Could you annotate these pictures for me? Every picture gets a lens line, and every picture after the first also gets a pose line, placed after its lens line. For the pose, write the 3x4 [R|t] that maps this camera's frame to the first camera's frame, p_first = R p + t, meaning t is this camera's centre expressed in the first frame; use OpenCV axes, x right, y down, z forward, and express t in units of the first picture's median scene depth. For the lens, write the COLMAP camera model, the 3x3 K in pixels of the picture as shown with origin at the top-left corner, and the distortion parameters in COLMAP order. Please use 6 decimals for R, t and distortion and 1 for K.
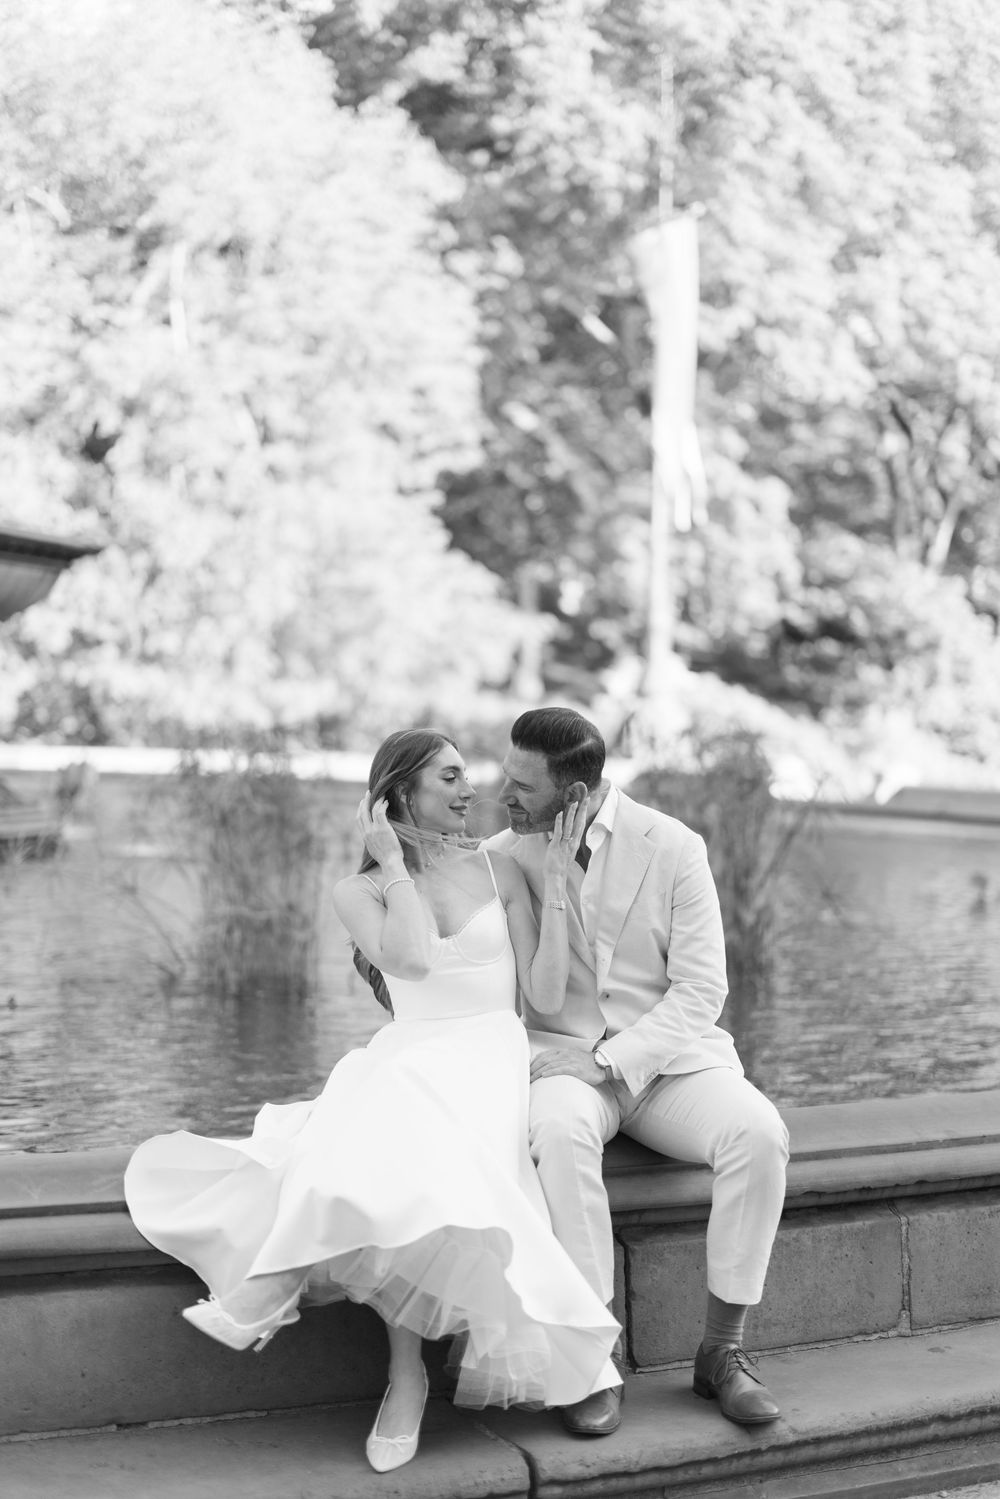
lens RADIAL K [[2109.0, 0, 493.8], [0, 2109.0, 737.8], [0, 0, 1]] dist [0.031836, 0.000000]
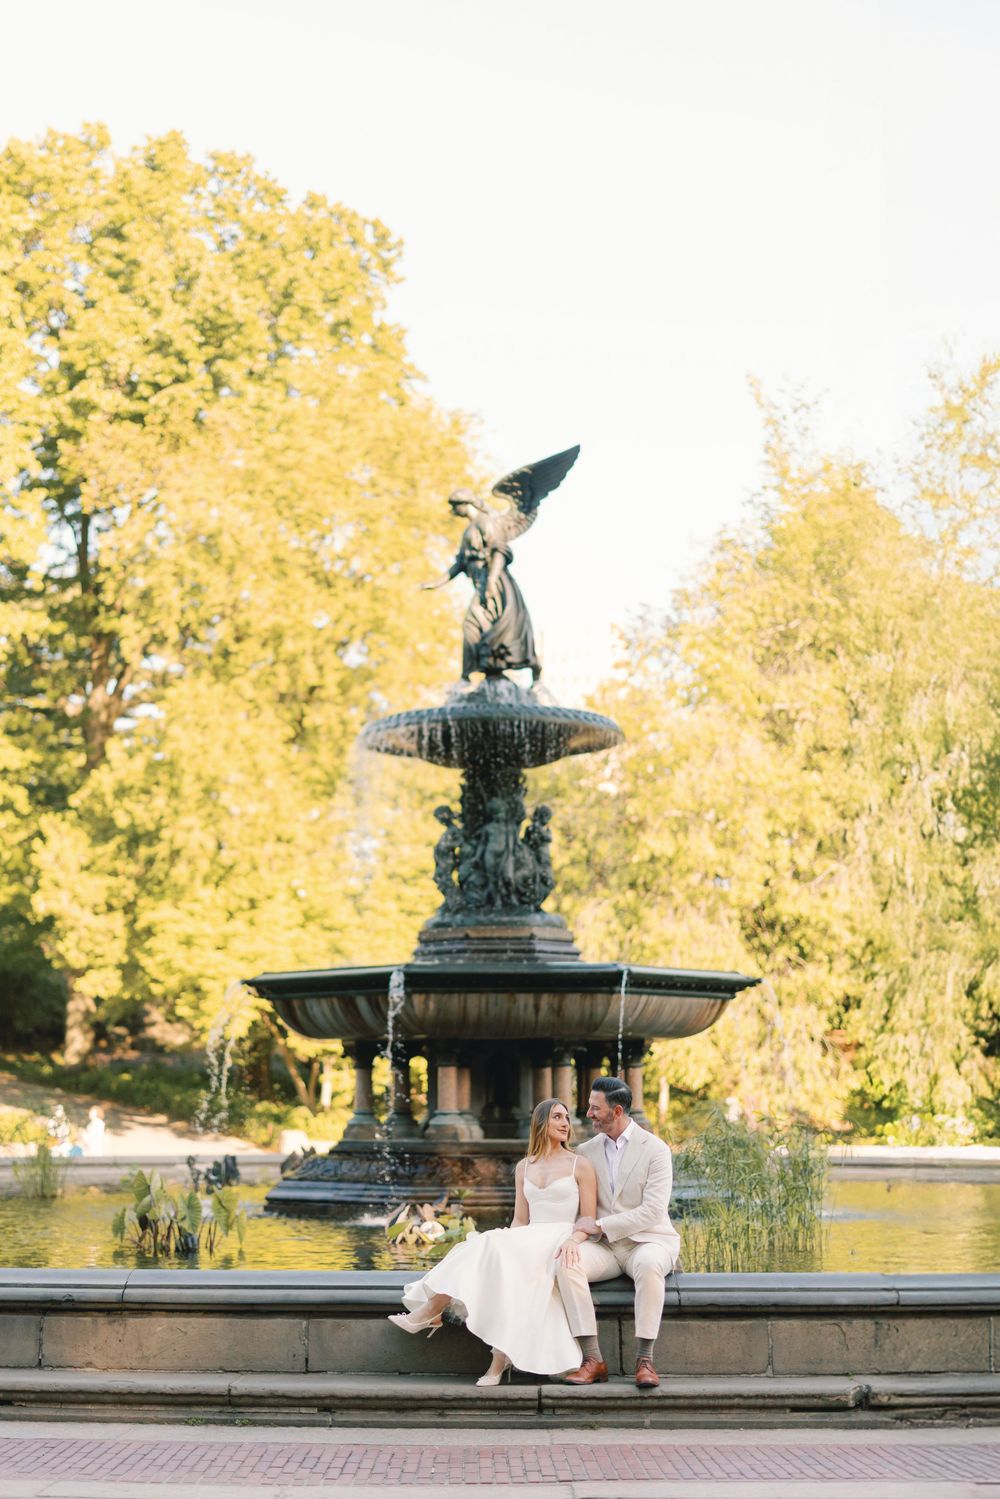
lens RADIAL K [[2109.0, 0, 491.6], [0, 2109.0, 751.5], [0, 0, 1]] dist [0.031836, 0.000000]
pose [[0.913973, -0.091381, -0.395351, 0.392960], [0.017576, 0.982313, -0.186420, 0.023945], [0.405394, 0.163434, 0.899414, -0.541272]]
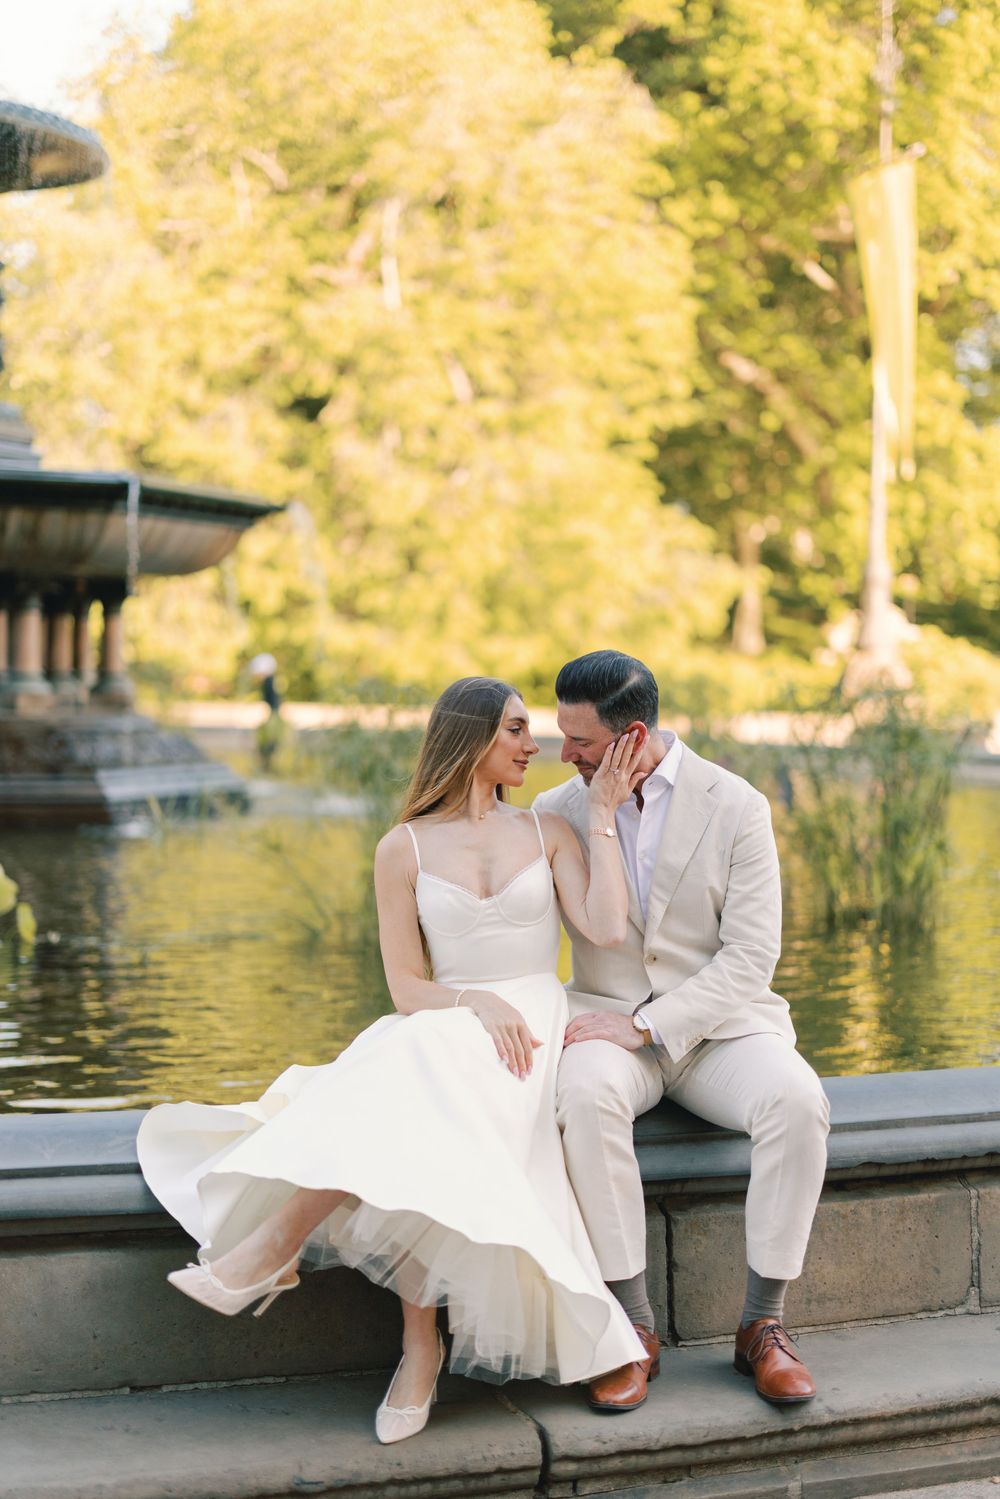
lens RADIAL K [[2109.0, 0, 513.4], [0, 2109.0, 760.6], [0, 0, 1]] dist [0.031836, 0.000000]
pose [[0.995315, -0.002575, -0.096646, 0.037163], [0.005651, 0.999485, 0.031575, 0.000741], [0.096515, -0.031973, 0.994818, 0.017025]]
